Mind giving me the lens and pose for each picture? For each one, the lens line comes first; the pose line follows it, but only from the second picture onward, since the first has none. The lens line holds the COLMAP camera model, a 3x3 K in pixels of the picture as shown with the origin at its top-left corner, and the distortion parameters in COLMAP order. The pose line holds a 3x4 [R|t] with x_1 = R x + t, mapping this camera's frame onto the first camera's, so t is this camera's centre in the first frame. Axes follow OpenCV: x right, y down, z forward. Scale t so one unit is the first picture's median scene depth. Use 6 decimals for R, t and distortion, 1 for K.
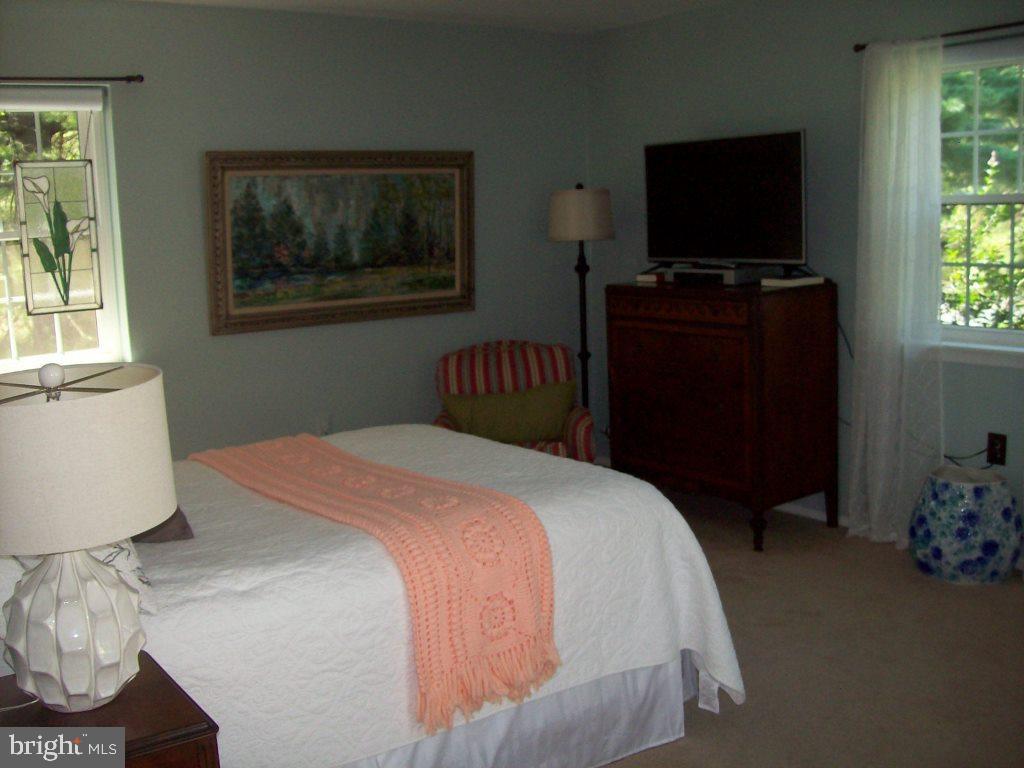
lens RADIAL K [[1097.7, 0, 512.0], [0, 1097.7, 384.0], [0, 0, 1]] dist [-0.140270, 0.030716]
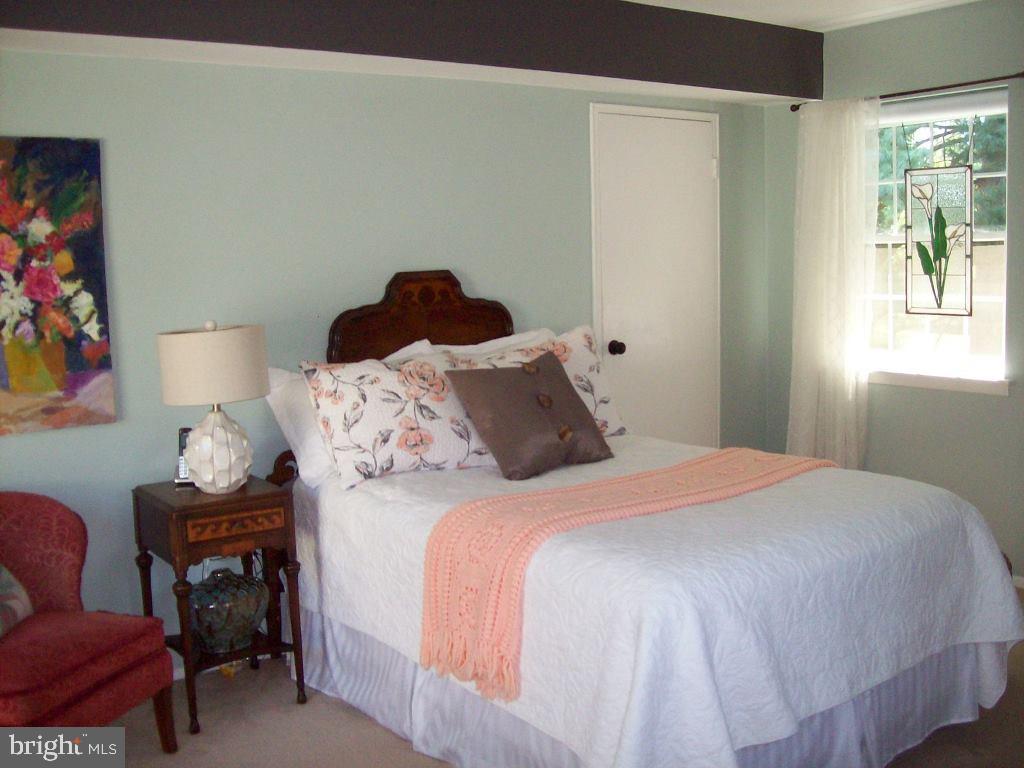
lens RADIAL K [[1097.7, 0, 512.0], [0, 1097.7, 384.0], [0, 0, 1]] dist [-0.140270, 0.030716]
pose [[-0.009521, 0.153805, -0.988055, 0.622605], [-0.129772, 0.979554, 0.153733, -0.108374], [0.991498, 0.129686, 0.010633, 0.597315]]
